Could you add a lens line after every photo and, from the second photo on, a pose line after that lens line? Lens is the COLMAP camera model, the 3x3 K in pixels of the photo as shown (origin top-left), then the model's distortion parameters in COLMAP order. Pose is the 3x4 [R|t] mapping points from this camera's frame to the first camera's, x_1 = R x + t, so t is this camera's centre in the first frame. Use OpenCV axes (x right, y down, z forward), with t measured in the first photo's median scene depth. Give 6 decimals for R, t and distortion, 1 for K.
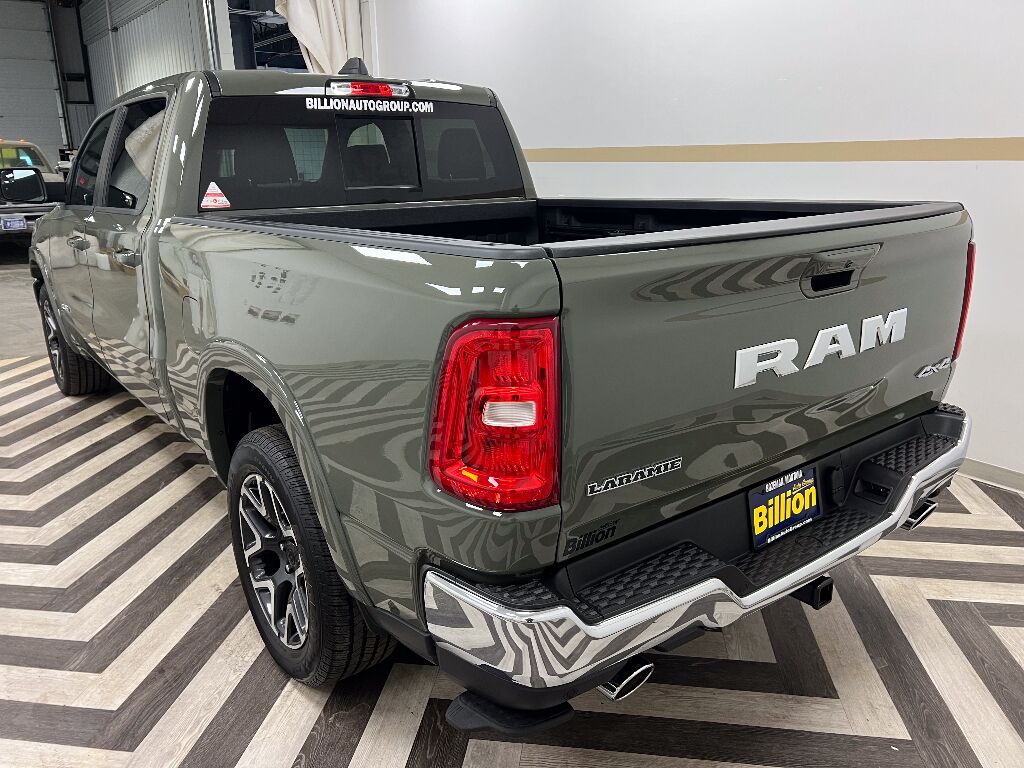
lens RADIAL K [[786.7, 0, 512.0], [0, 786.7, 384.0], [0, 0, 1]] dist [0.001325, -0.009213]
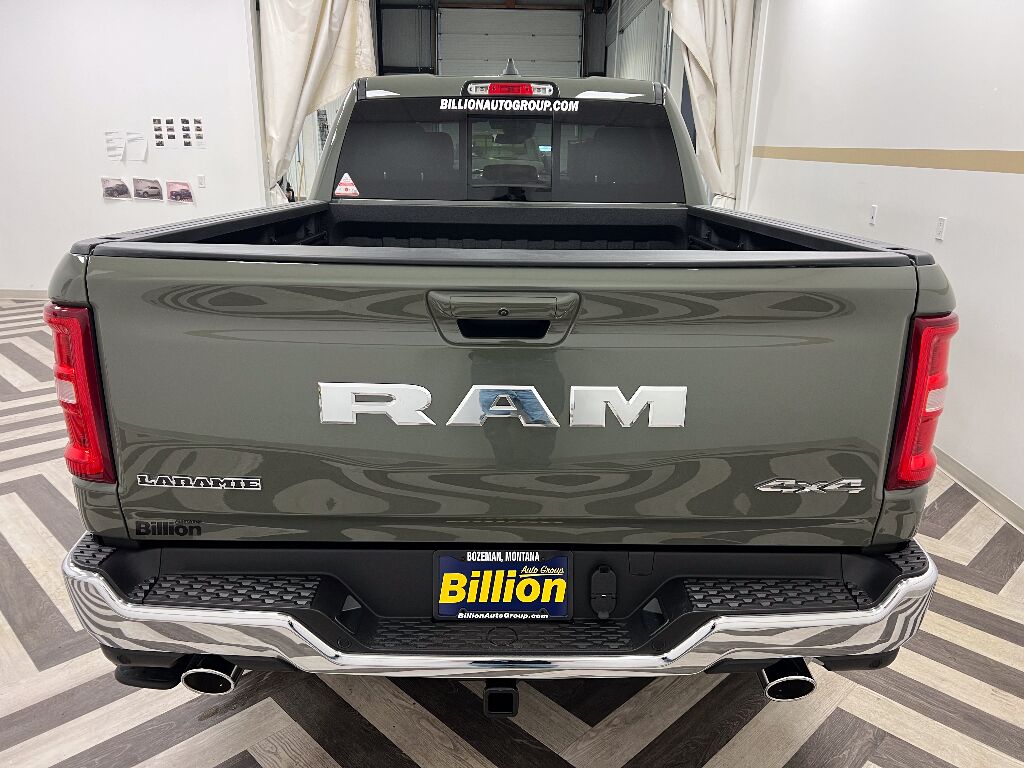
lens RADIAL K [[760.4, 0, 507.4], [0, 760.4, 388.0], [0, 0, 1]] dist [0.081261, -0.112810]
pose [[0.790400, 0.203696, -0.577734, 0.538079], [-0.191582, 0.977985, 0.082711, -0.083881], [0.581863, 0.045309, 0.812024, 0.225052]]
